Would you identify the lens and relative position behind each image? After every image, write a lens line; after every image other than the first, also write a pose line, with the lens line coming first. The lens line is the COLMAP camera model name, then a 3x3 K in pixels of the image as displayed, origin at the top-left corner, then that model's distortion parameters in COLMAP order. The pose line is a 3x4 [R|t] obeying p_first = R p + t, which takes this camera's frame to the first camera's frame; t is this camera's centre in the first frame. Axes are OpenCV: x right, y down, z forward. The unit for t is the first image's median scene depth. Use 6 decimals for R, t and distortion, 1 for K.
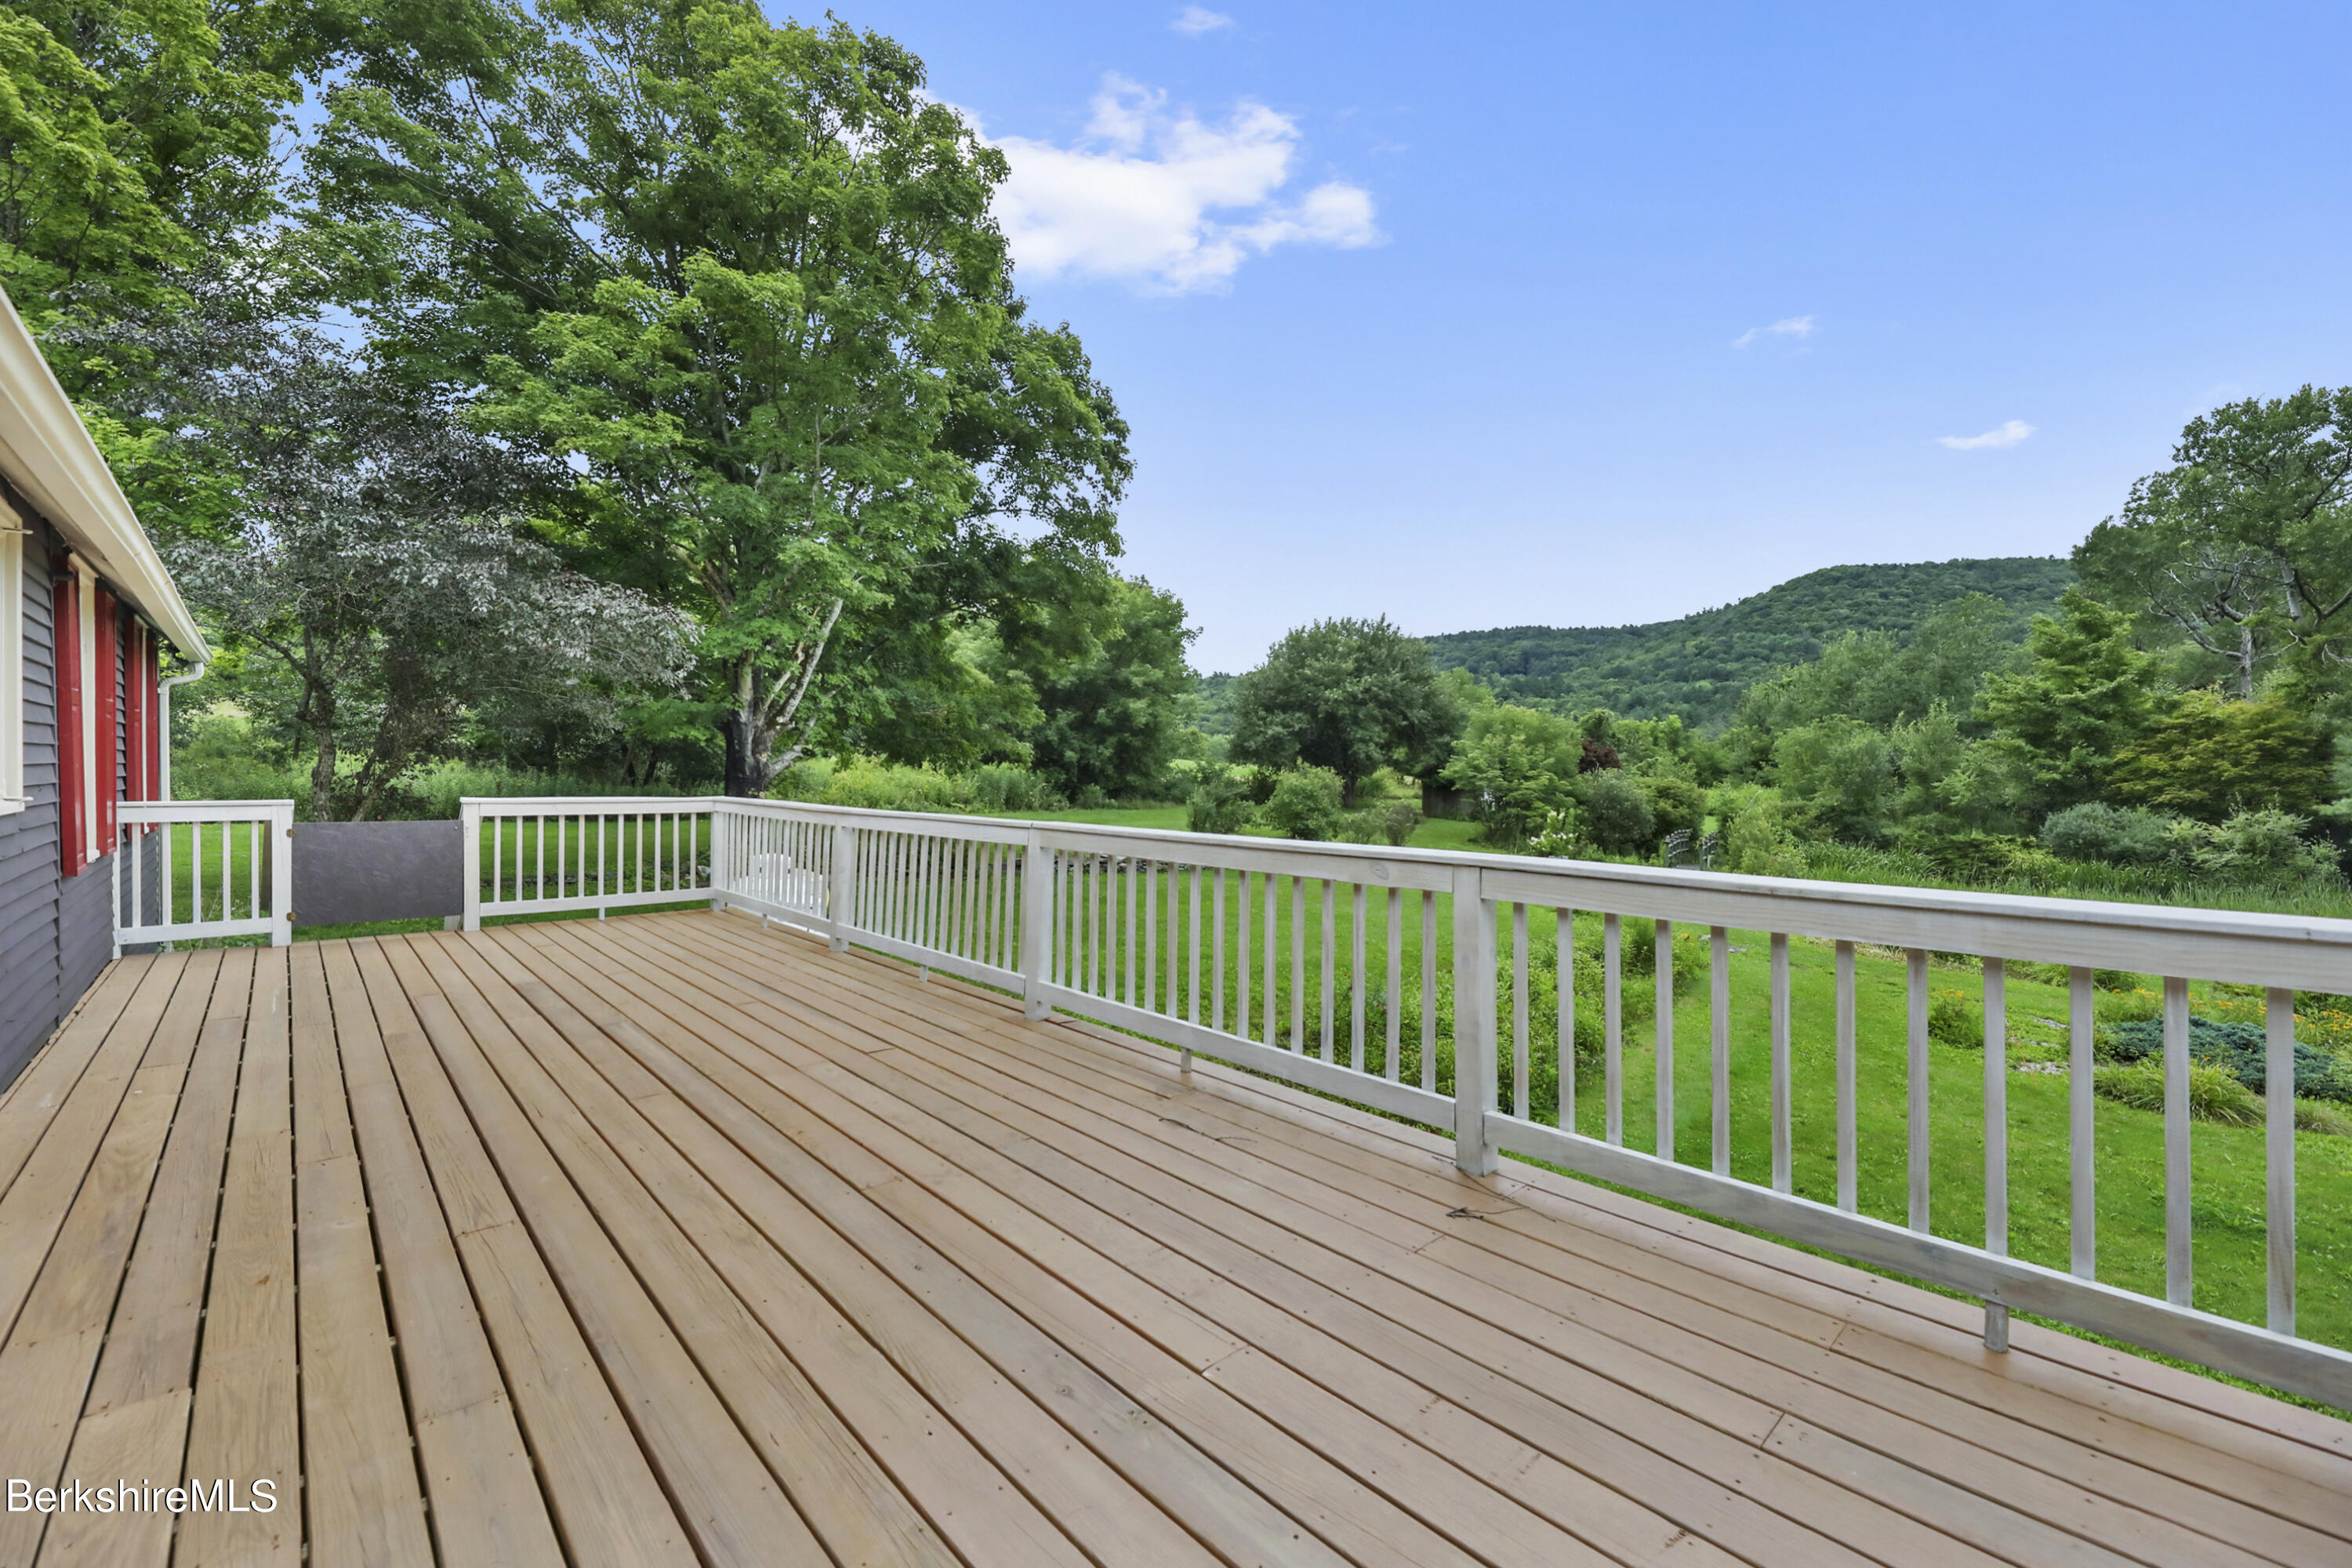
lens RADIAL K [[978.5, 0, 1144.4], [0, 978.5, 772.6], [0, 0, 1]] dist [0.004209, -0.002909]
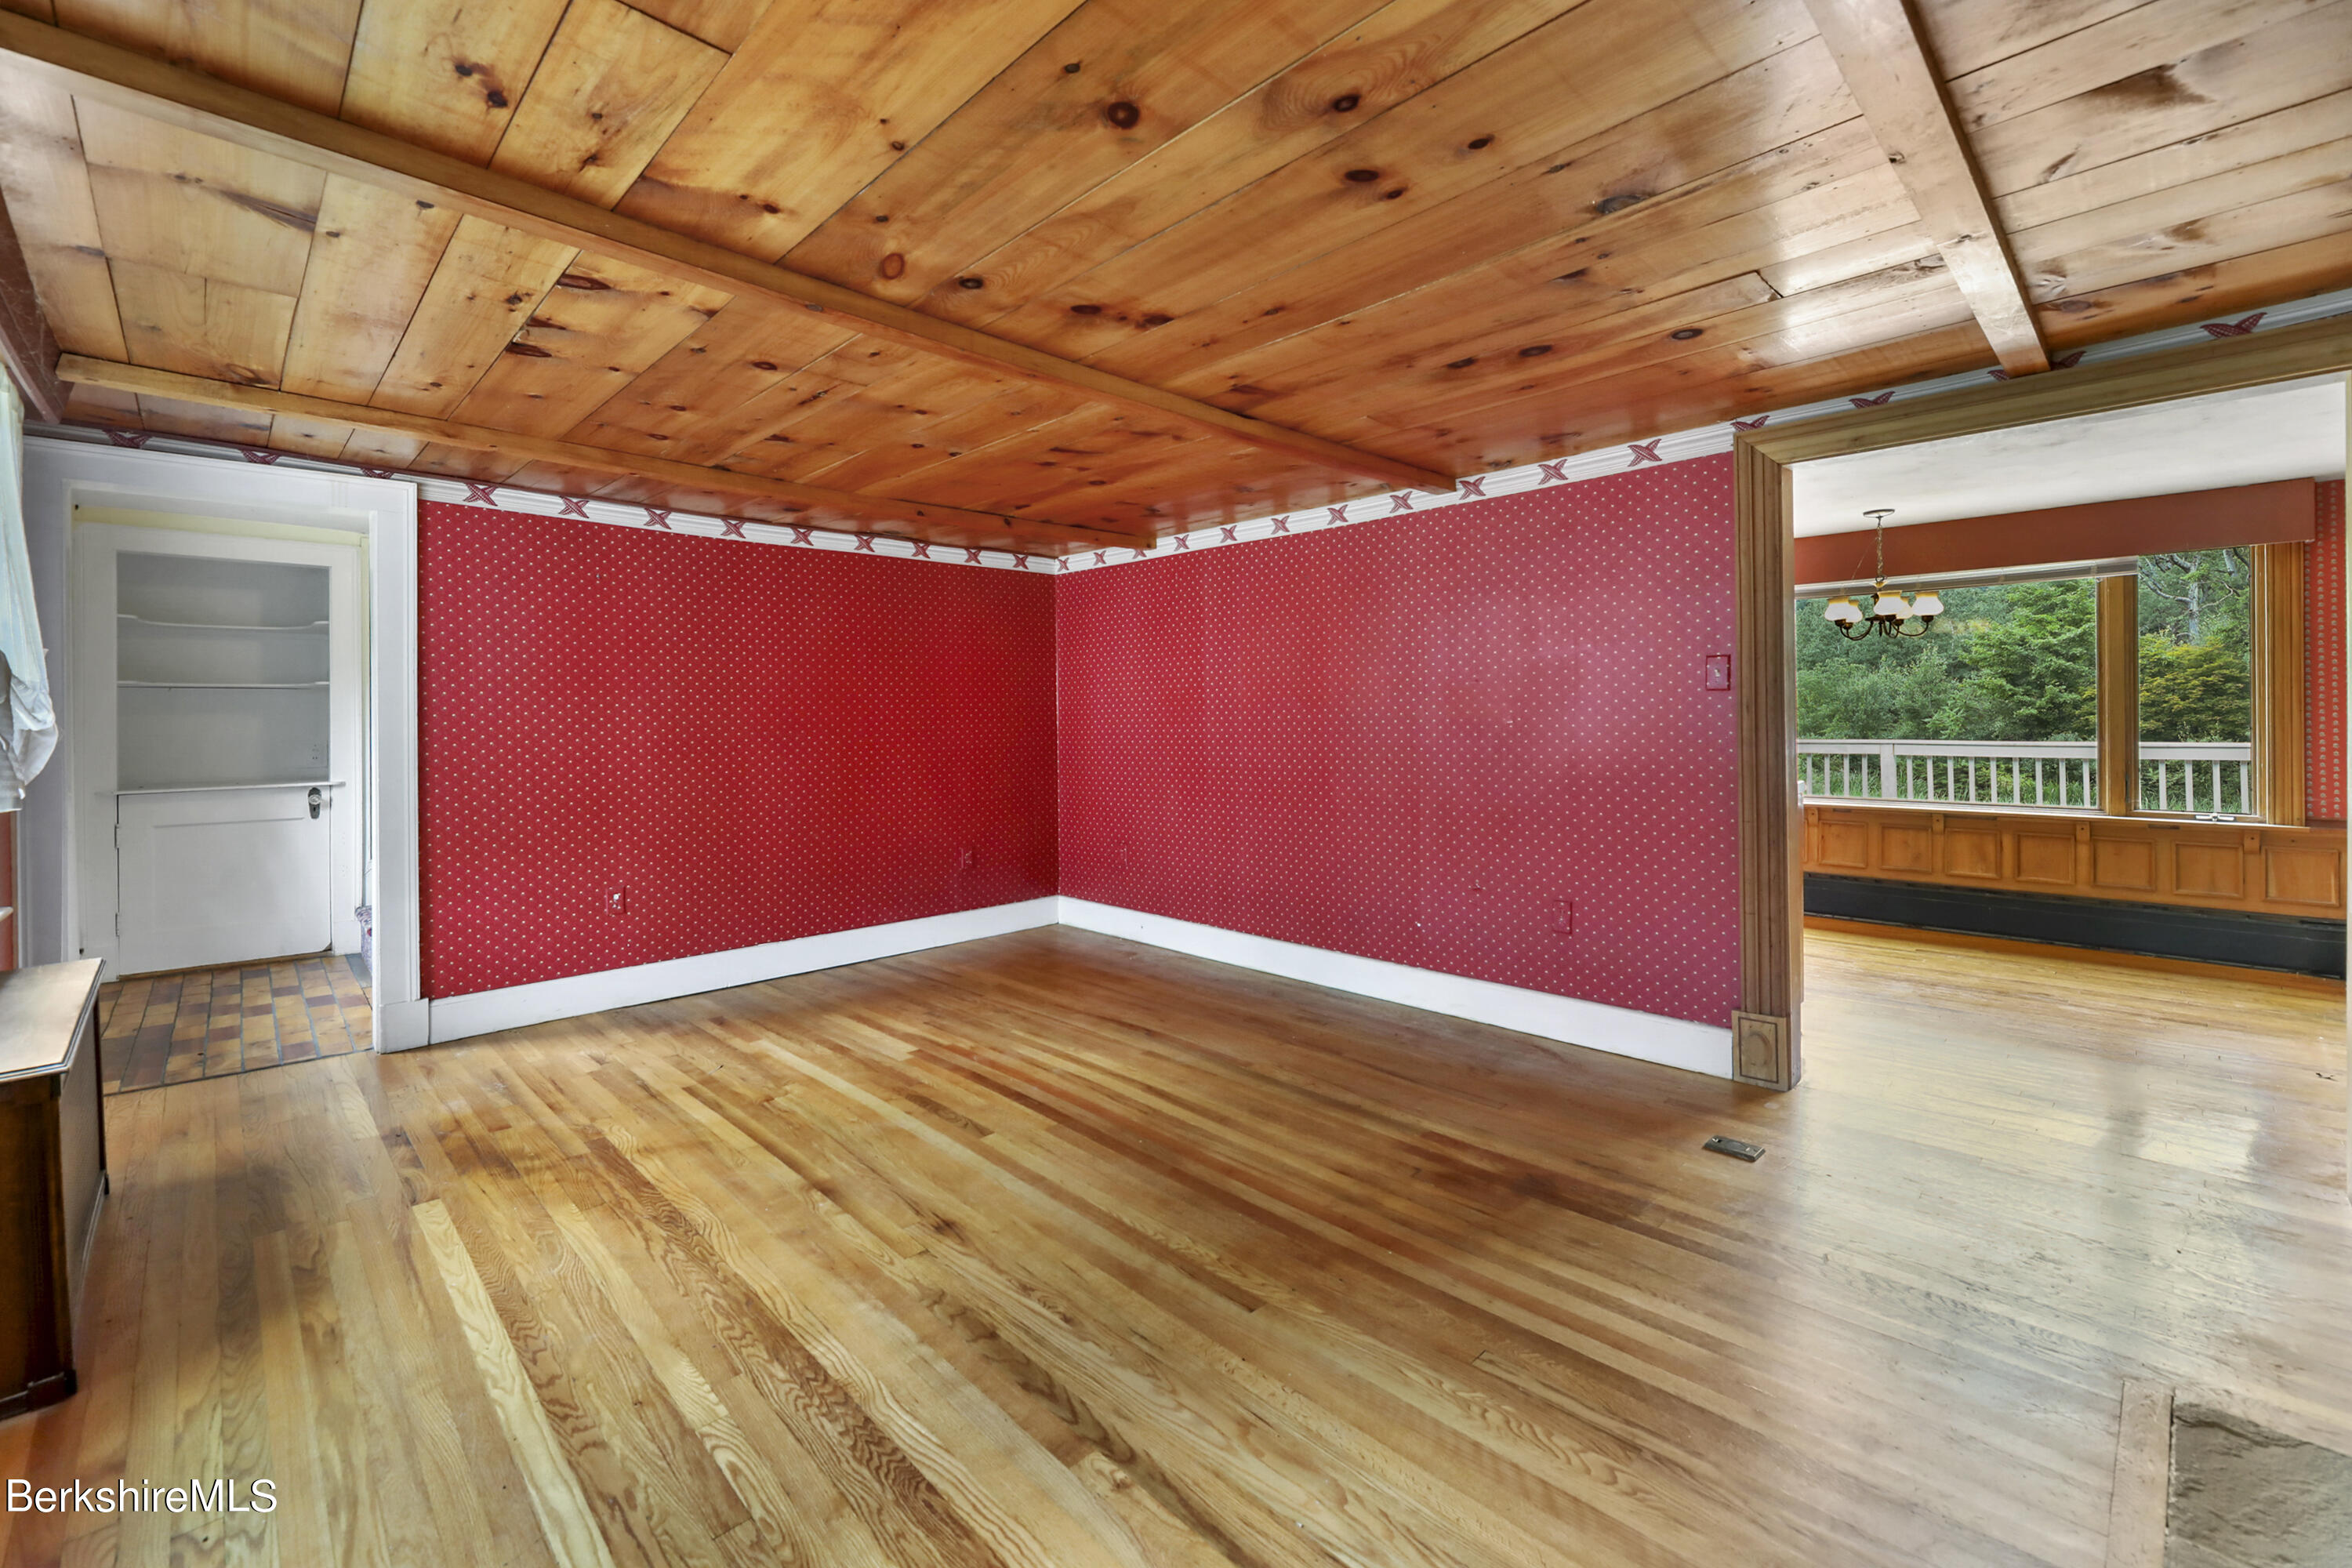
lens RADIAL K [[978.5, 0, 1152.3], [0, 978.5, 720.8], [0, 0, 1]] dist [0.004209, -0.002909]
pose [[0.999461, -0.017795, 0.027597, -0.134255], [0.017867, 0.999838, -0.002346, -0.000494], [-0.027551, 0.002838, 0.999616, -0.121379]]
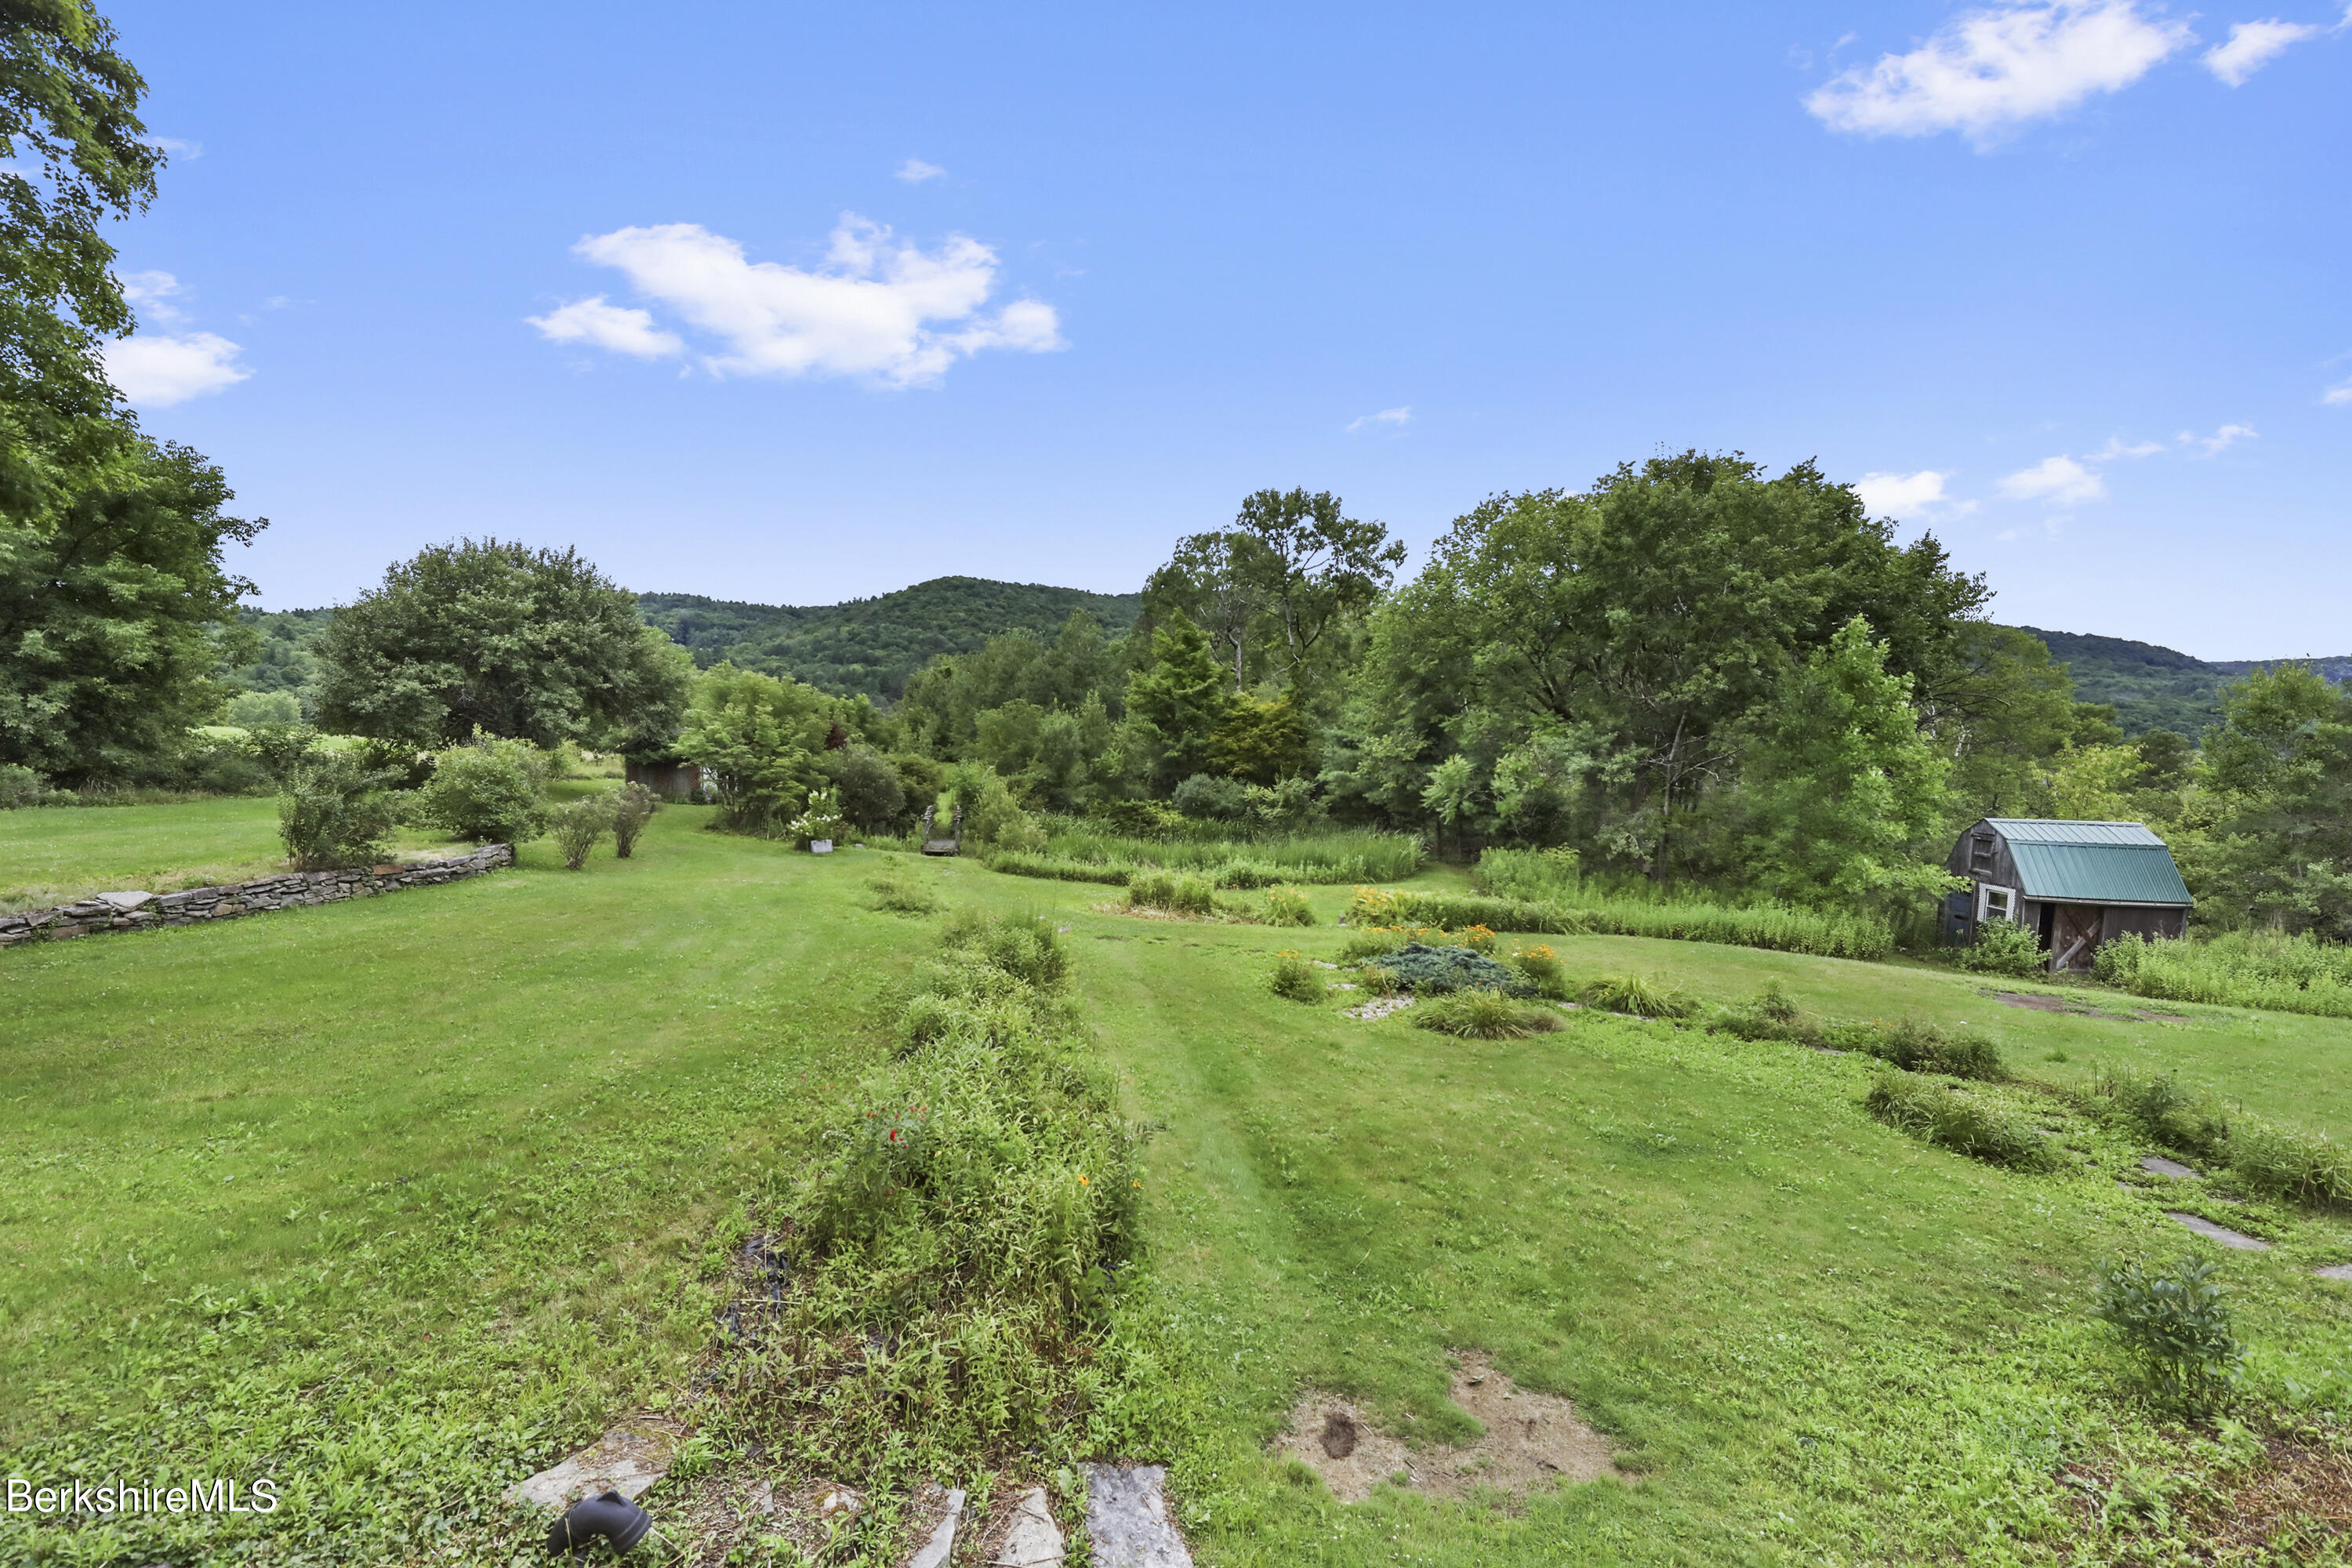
lens RADIAL K [[978.5, 0, 1166.3], [0, 978.5, 780.6], [0, 0, 1]] dist [0.004209, -0.002909]
pose [[0.674514, -0.018265, 0.738036, -0.023374], [-0.006247, 0.999517, 0.030445, 0.000269], [-0.738235, -0.025146, 0.674075, 0.140544]]
